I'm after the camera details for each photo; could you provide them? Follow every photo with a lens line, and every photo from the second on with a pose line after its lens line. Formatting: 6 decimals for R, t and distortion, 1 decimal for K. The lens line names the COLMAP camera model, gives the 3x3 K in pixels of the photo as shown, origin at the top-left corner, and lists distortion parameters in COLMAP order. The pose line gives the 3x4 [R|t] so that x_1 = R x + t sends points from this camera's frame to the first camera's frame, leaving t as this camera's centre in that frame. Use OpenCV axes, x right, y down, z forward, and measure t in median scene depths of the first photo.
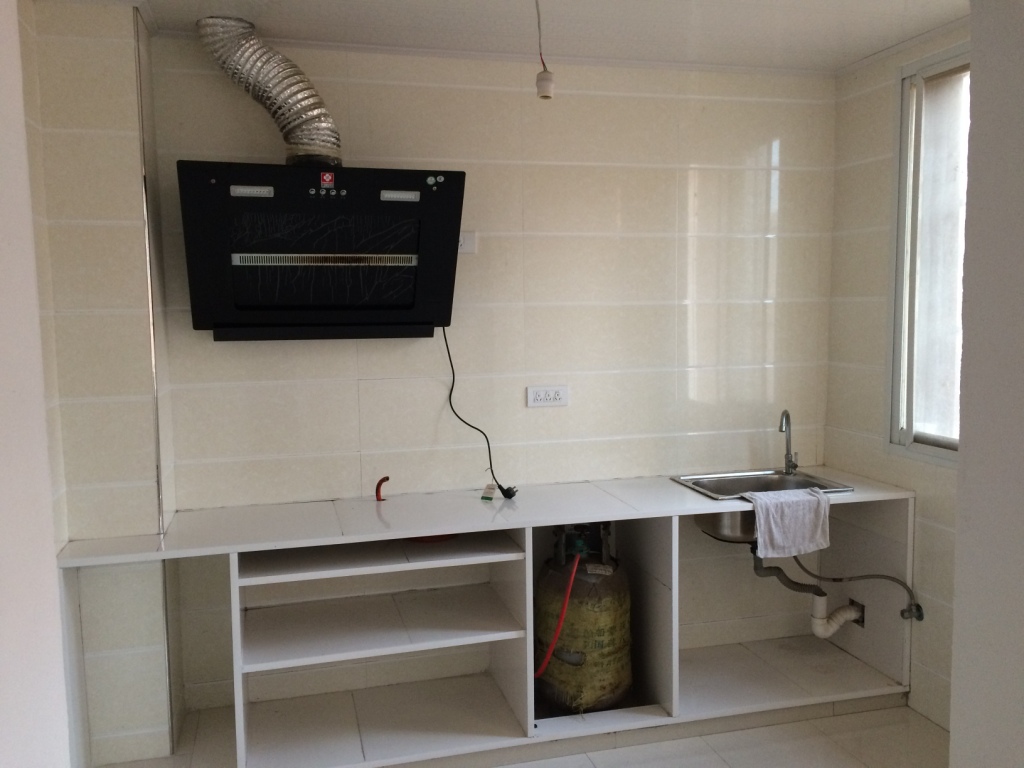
lens RADIAL K [[869.6, 0, 512.0], [0, 869.6, 384.0], [0, 0, 1]] dist [0.007073, 0.001093]
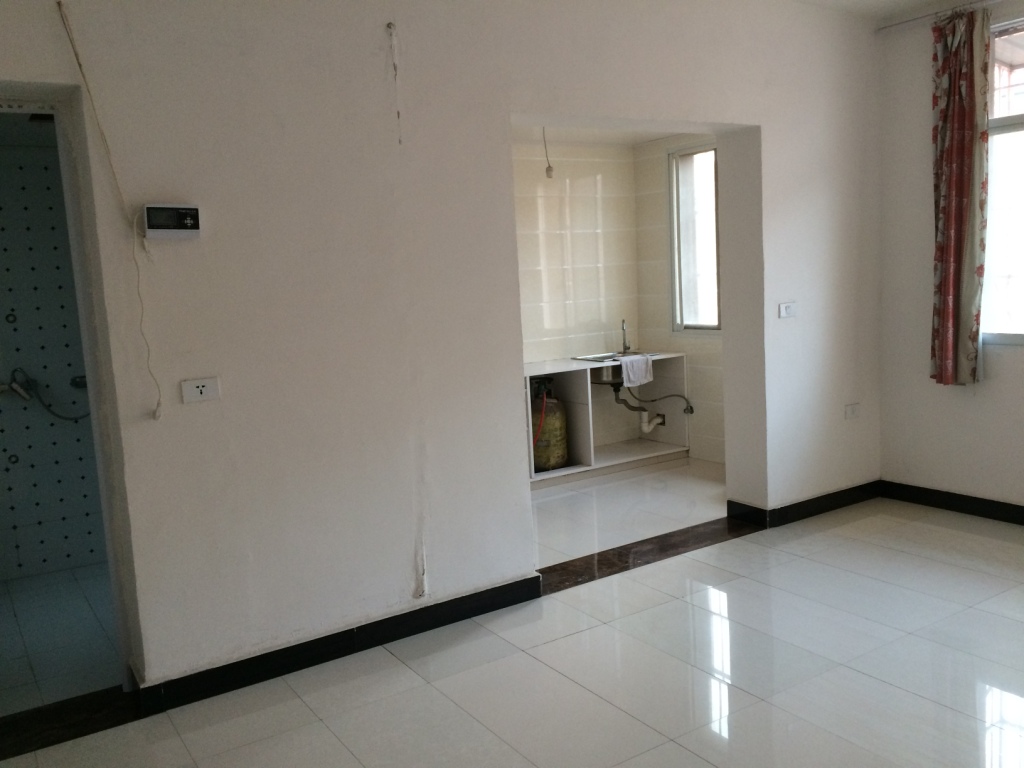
lens RADIAL K [[869.6, 0, 512.0], [0, 869.6, 384.0], [0, 0, 1]] dist [0.007073, 0.001093]
pose [[0.946476, -0.077263, 0.313390, -0.595353], [0.068336, 0.996884, 0.039388, 0.087209], [-0.315457, -0.015864, 0.948807, -0.853803]]
